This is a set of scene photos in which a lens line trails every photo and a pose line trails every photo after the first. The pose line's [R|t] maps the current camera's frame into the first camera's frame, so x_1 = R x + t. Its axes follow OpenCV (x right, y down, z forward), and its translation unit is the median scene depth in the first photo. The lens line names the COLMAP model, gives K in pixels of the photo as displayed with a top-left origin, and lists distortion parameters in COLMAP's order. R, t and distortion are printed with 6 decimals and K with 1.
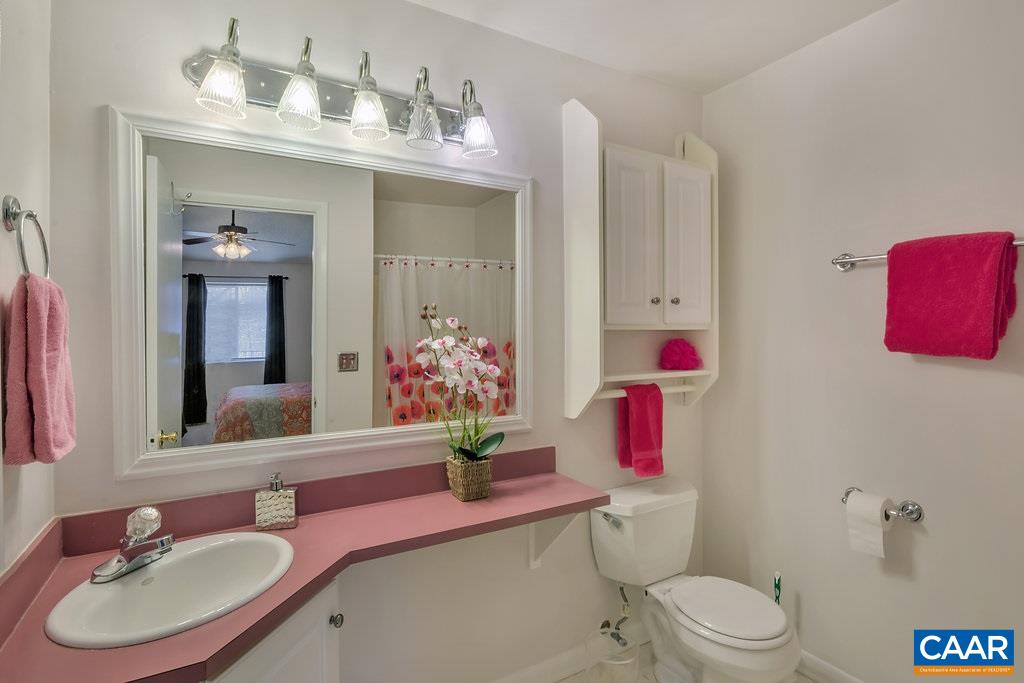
lens RADIAL K [[552.0, 0, 512.0], [0, 552.0, 341.5], [0, 0, 1]] dist [-0.000365, -0.000465]
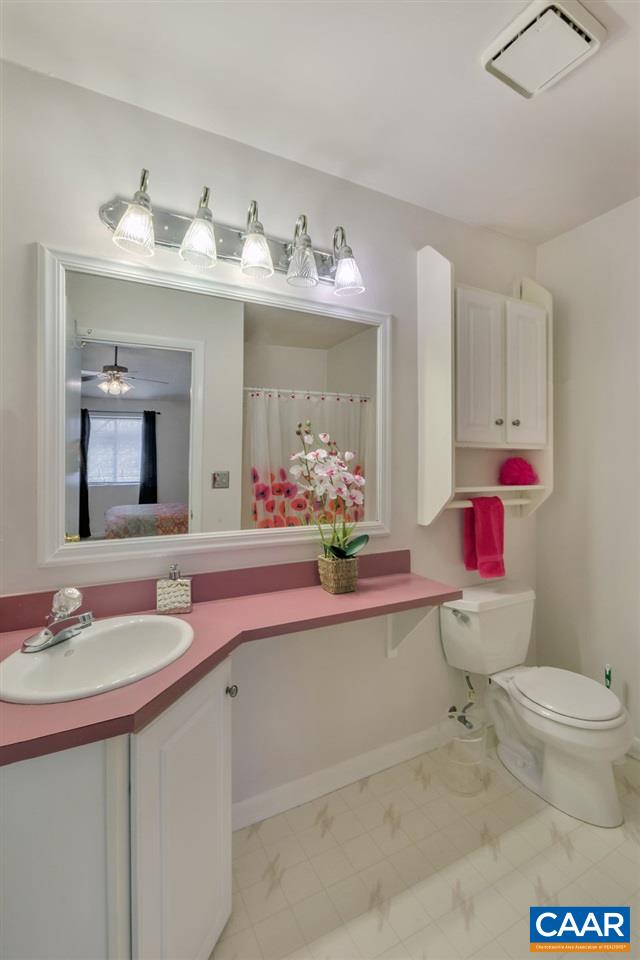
lens RADIAL K [[483.9, 0, 320.0], [0, 483.9, 480.0], [0, 0, 1]] dist [0.001083, 0.000099]
pose [[0.999850, 0.006943, -0.015884, -0.098913], [-0.007211, 0.999832, -0.016830, 0.069358], [0.015764, 0.016942, 0.999732, -0.000566]]
